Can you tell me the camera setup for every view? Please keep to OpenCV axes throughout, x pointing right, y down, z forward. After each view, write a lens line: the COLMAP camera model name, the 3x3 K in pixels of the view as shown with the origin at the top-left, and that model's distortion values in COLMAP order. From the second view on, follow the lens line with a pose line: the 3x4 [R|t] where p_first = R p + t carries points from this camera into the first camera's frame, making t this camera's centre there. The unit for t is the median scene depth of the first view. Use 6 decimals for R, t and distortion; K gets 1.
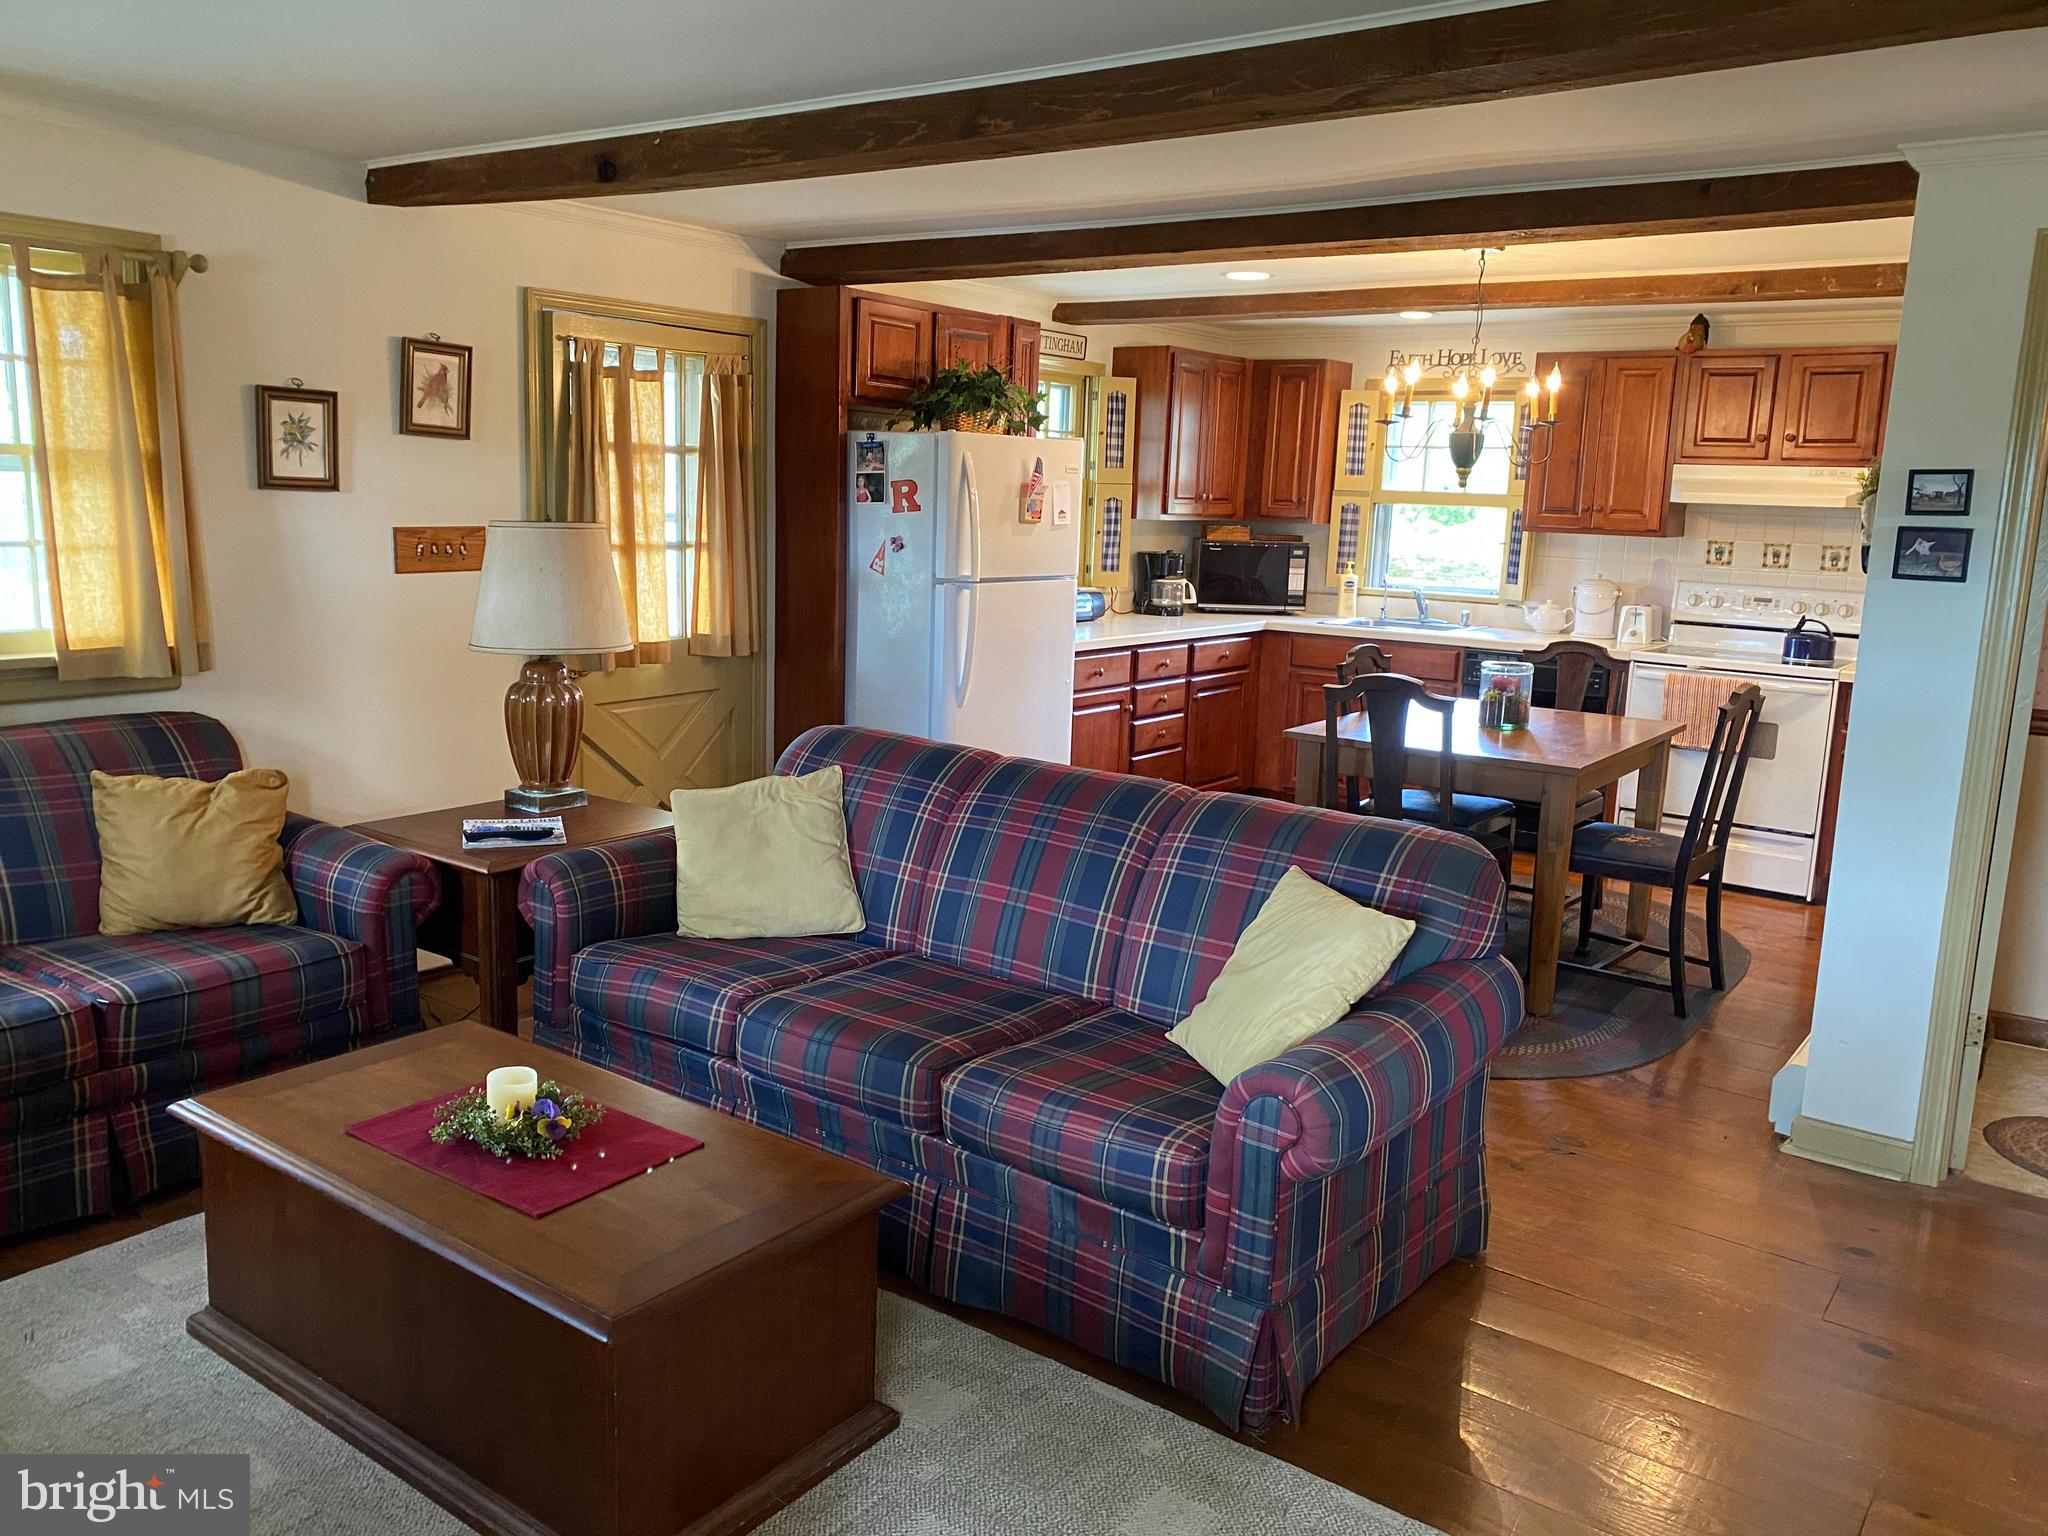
lens RADIAL K [[1577.9, 0, 1010.5], [0, 1577.9, 769.5], [0, 0, 1]] dist [0.051725, -0.062386]
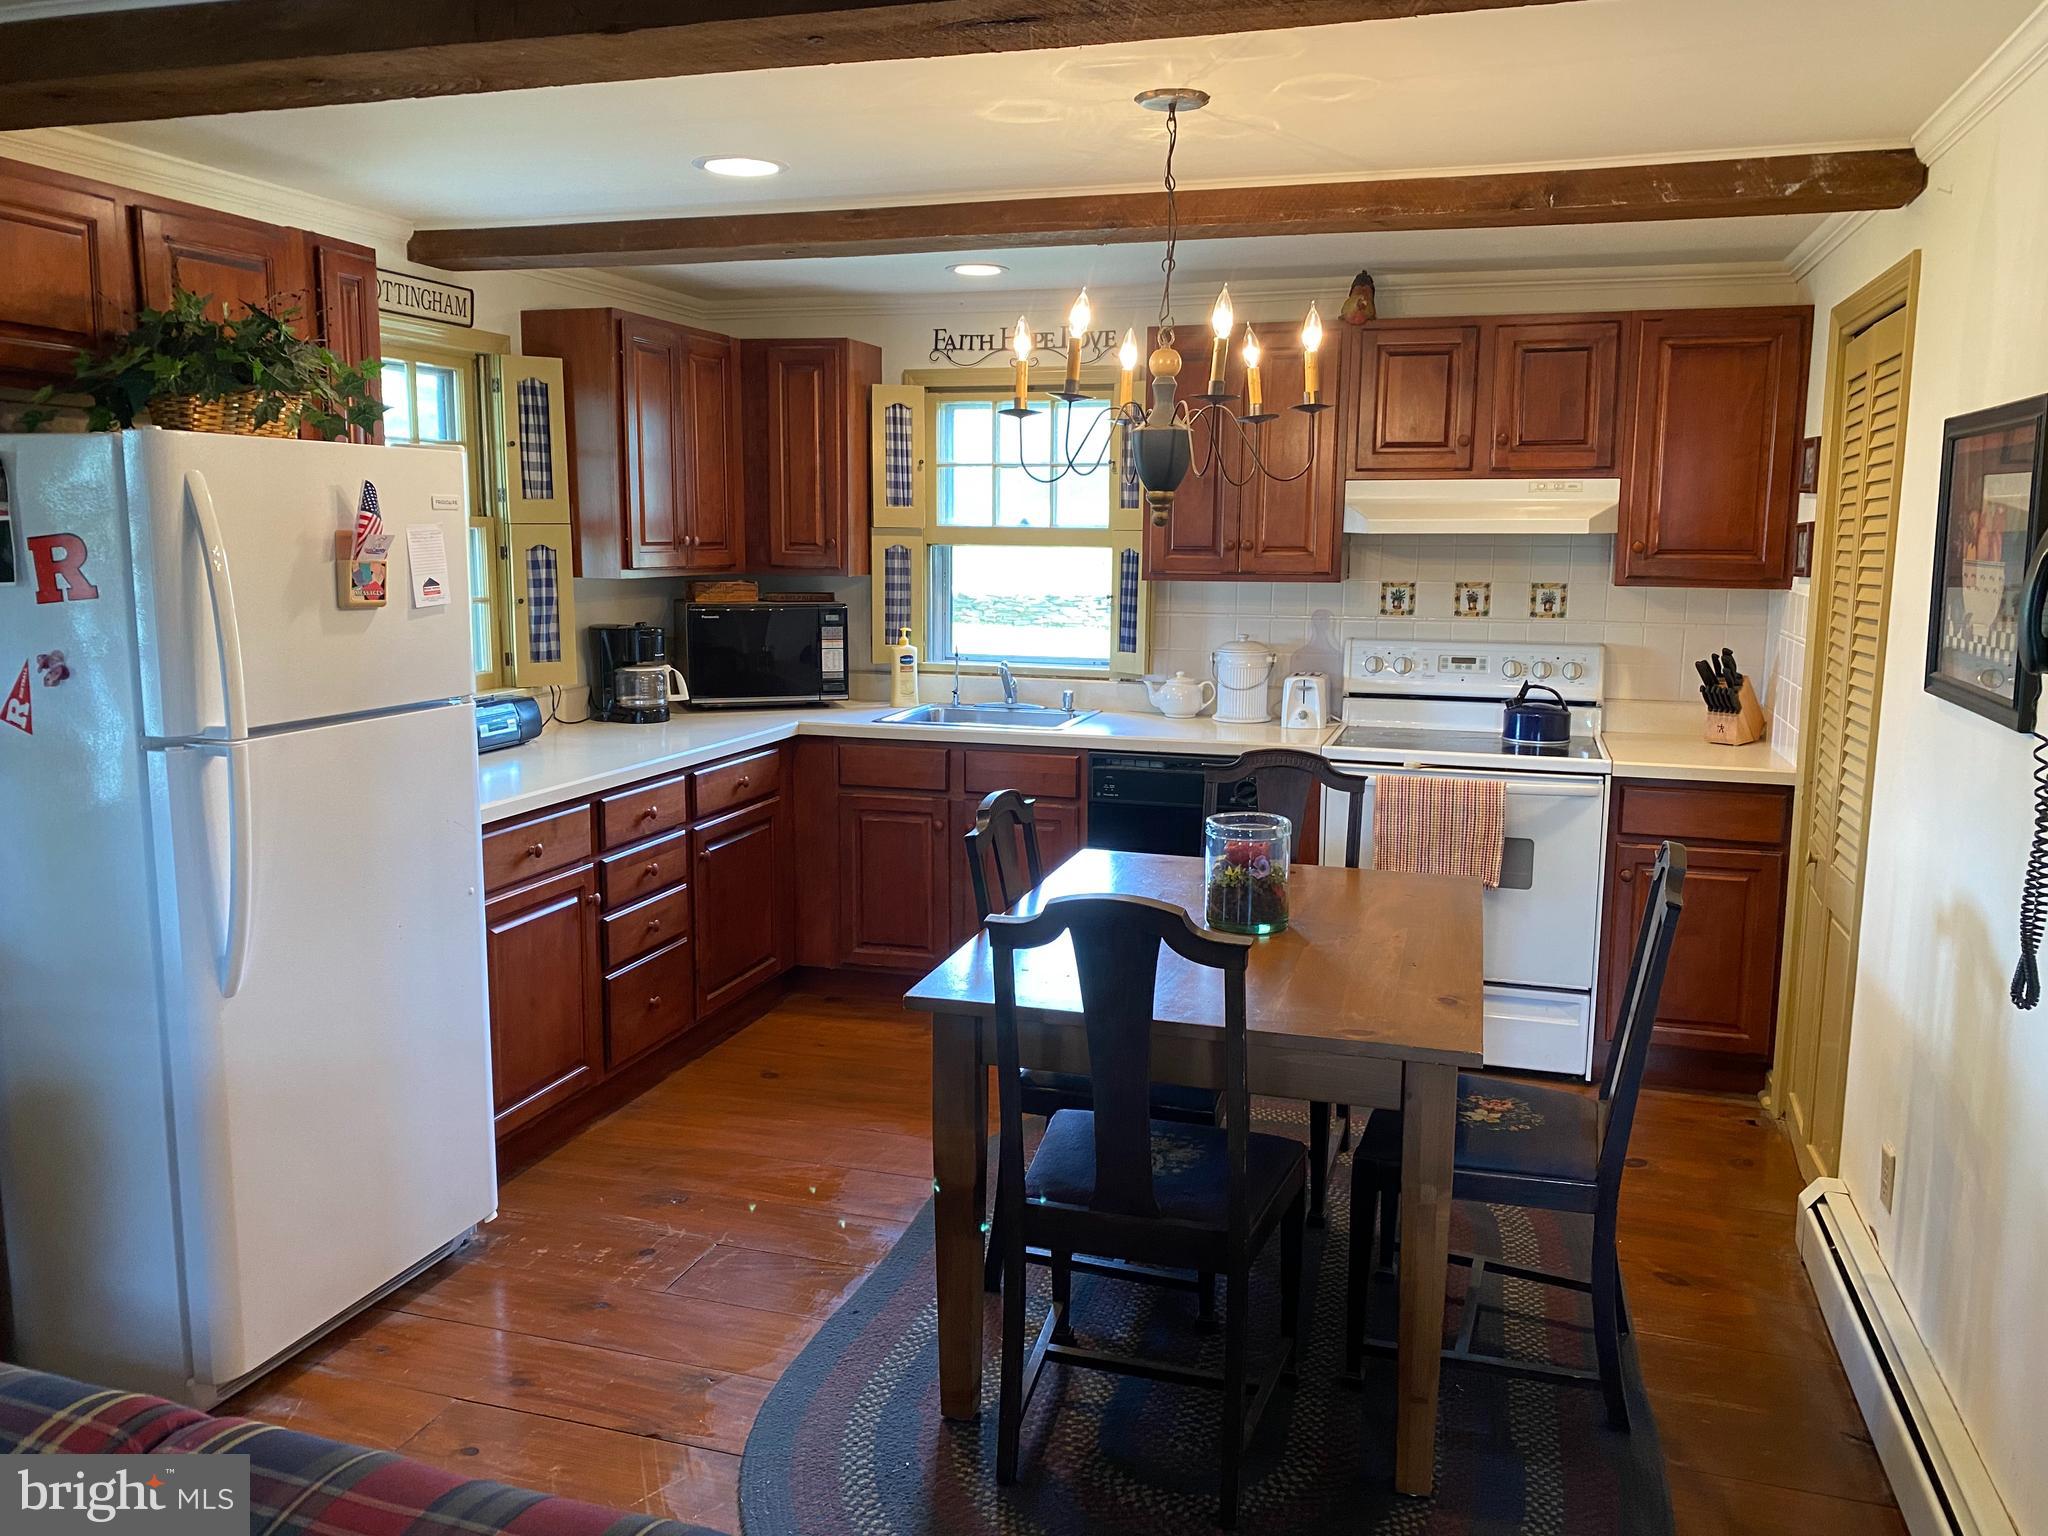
lens RADIAL K [[1577.9, 0, 1022.5], [0, 1577.9, 767.6], [0, 0, 1]] dist [0.051725, -0.062386]
pose [[0.942261, -0.078266, 0.325604, 0.034763], [0.084677, 0.996393, -0.005541, -0.068498], [-0.323996, 0.032792, 0.945490, 0.362728]]
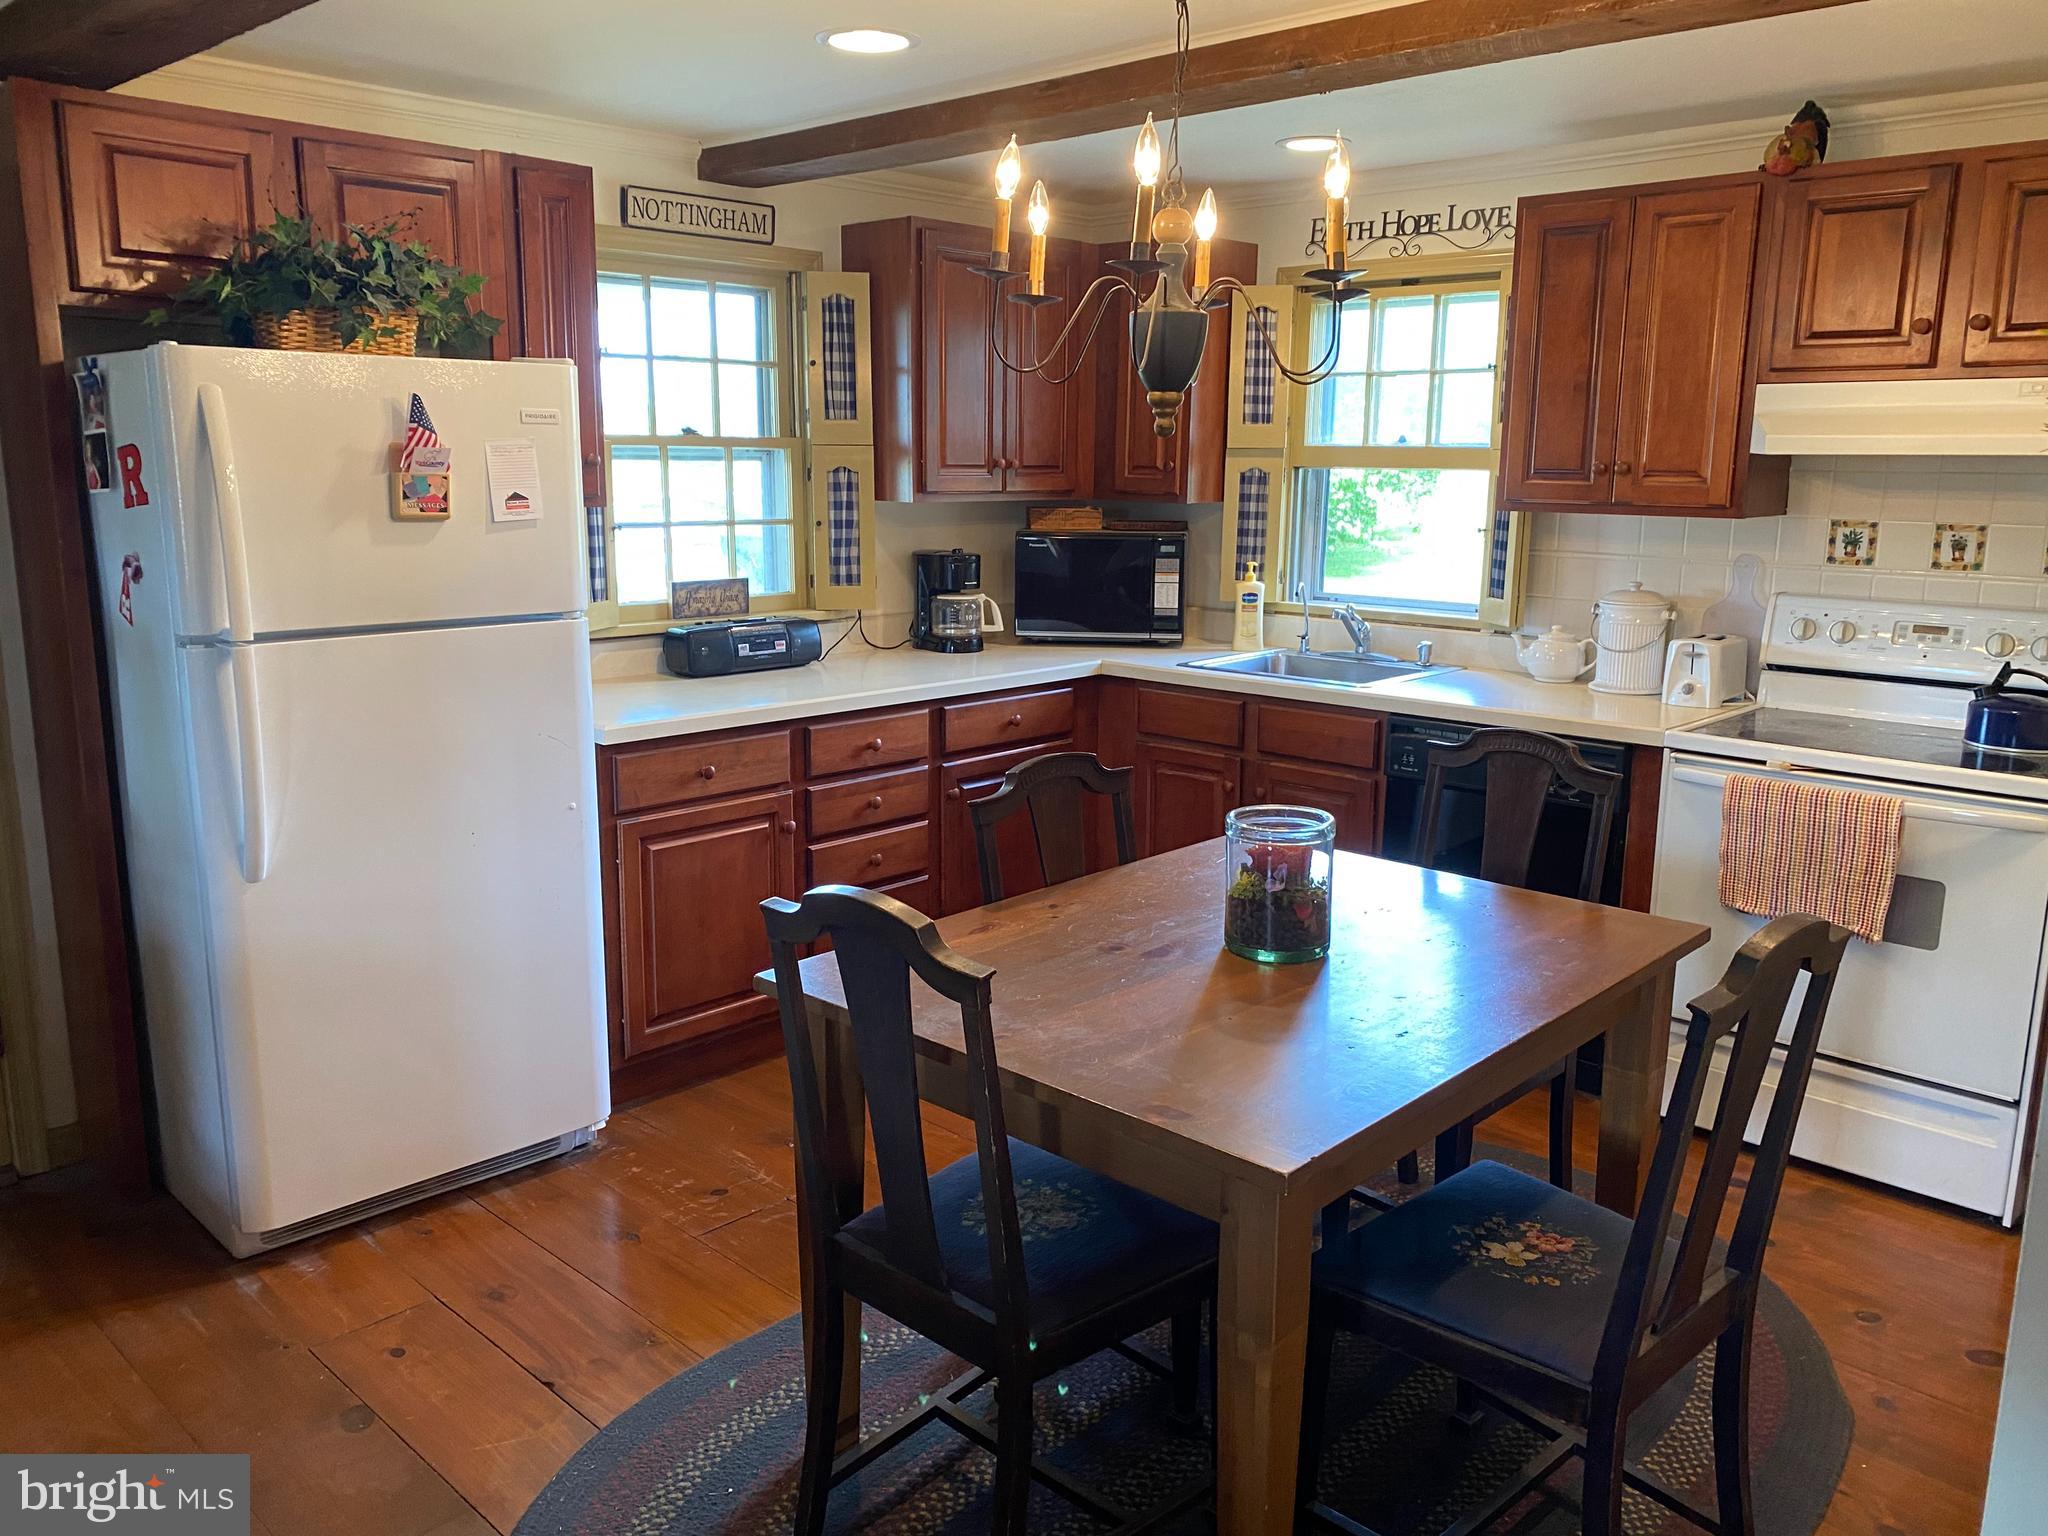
lens RADIAL K [[1577.9, 0, 1013.7], [0, 1577.9, 773.1], [0, 0, 1]] dist [0.051725, -0.062386]
pose [[0.992025, -0.000109, -0.126039, 0.224851], [0.002643, 0.999798, 0.019944, -0.067578], [0.126012, -0.020118, 0.991825, 0.409303]]
